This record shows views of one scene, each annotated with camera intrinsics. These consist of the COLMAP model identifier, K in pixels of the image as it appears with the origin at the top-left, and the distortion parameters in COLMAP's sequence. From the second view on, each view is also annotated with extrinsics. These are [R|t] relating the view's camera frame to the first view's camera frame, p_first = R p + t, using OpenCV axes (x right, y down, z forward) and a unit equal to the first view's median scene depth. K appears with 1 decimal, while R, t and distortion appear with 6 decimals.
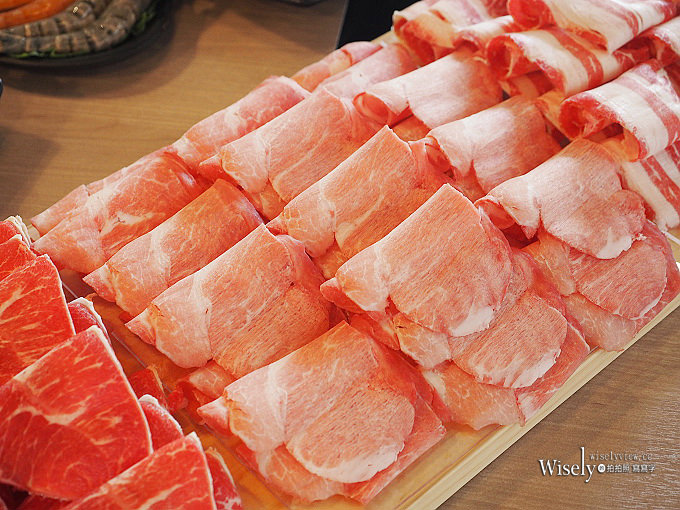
lens RADIAL K [[1212.2, 0, 340.0], [0, 1212.2, 255.0], [0, 0, 1]] dist [0.010961, 0.045371]
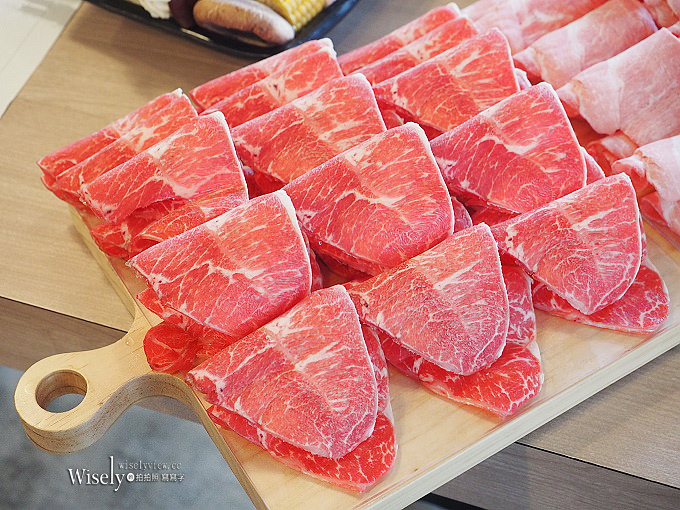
lens RADIAL K [[1098.6, 0, 340.0], [0, 1098.6, 255.0], [0, 0, 1]] dist [0.003761, -0.004582]
pose [[0.983512, 0.123919, -0.131713, -0.233567], [-0.114658, 0.990514, 0.075737, 0.168512], [0.139849, -0.059387, 0.988390, -0.137456]]
